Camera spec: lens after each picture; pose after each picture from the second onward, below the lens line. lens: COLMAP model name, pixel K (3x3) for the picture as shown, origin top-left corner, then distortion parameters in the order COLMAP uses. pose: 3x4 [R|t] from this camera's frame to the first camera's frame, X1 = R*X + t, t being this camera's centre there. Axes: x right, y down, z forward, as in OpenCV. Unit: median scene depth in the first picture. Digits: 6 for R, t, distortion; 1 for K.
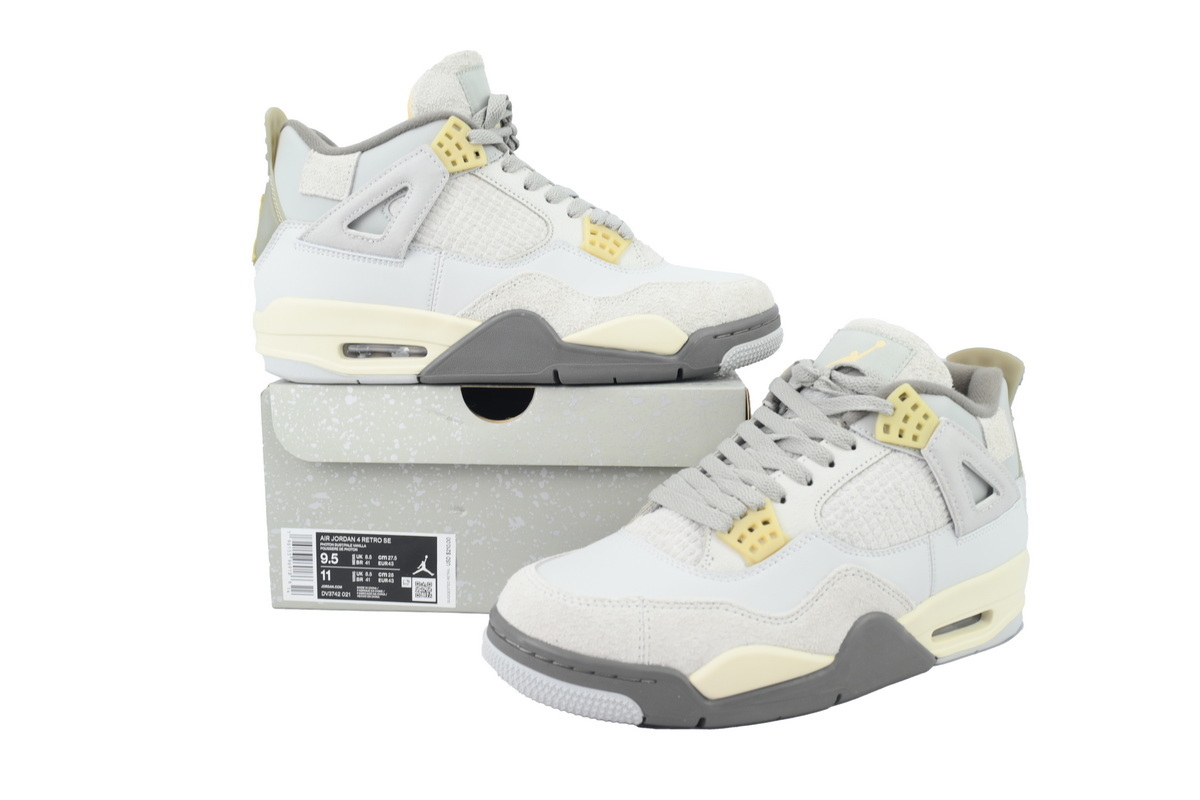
lens RADIAL K [[976.4, 0, 602.7], [0, 976.4, 396.9], [0, 0, 1]] dist [-0.005317, -0.007852]
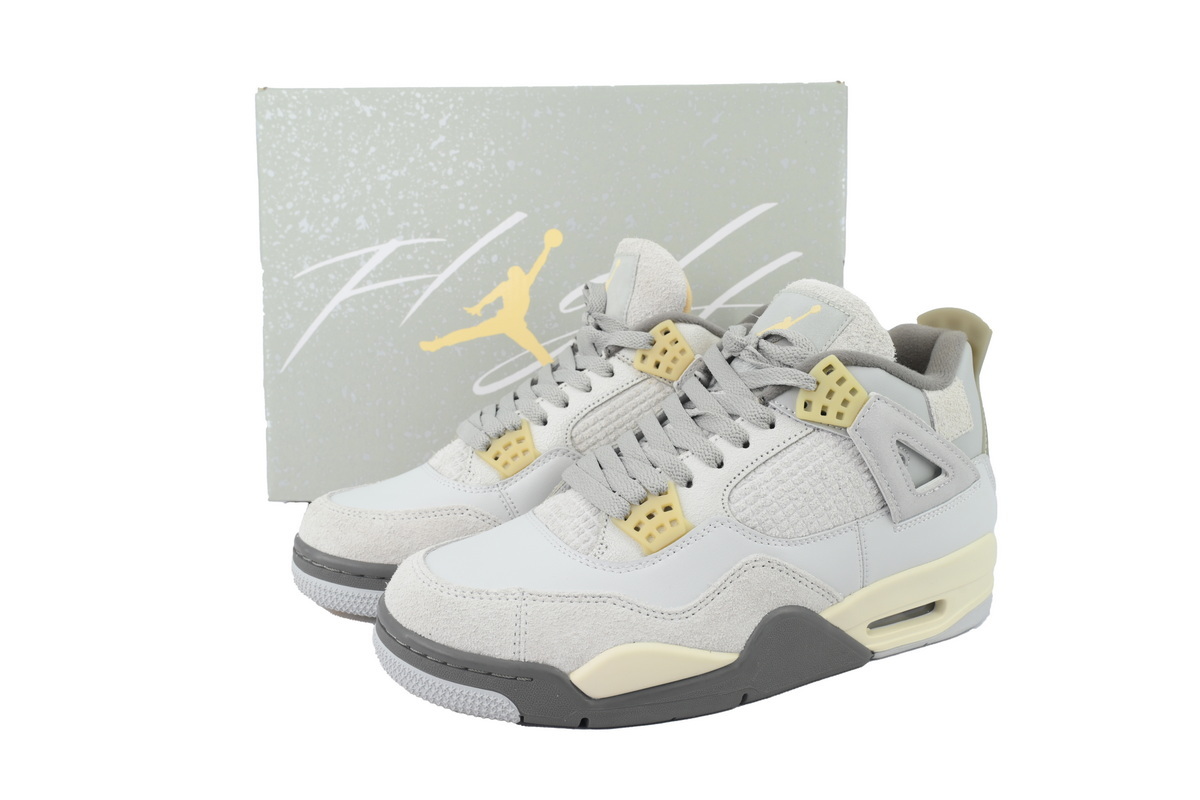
lens RADIAL K [[976.4, 0, 599.9], [0, 976.4, 401.5], [0, 0, 1]] dist [-0.005317, -0.007852]
pose [[0.994685, -0.002351, -0.102938, 0.186400], [0.008947, 0.997931, 0.063662, -0.029364], [0.102575, -0.064244, 0.992648, 0.079614]]
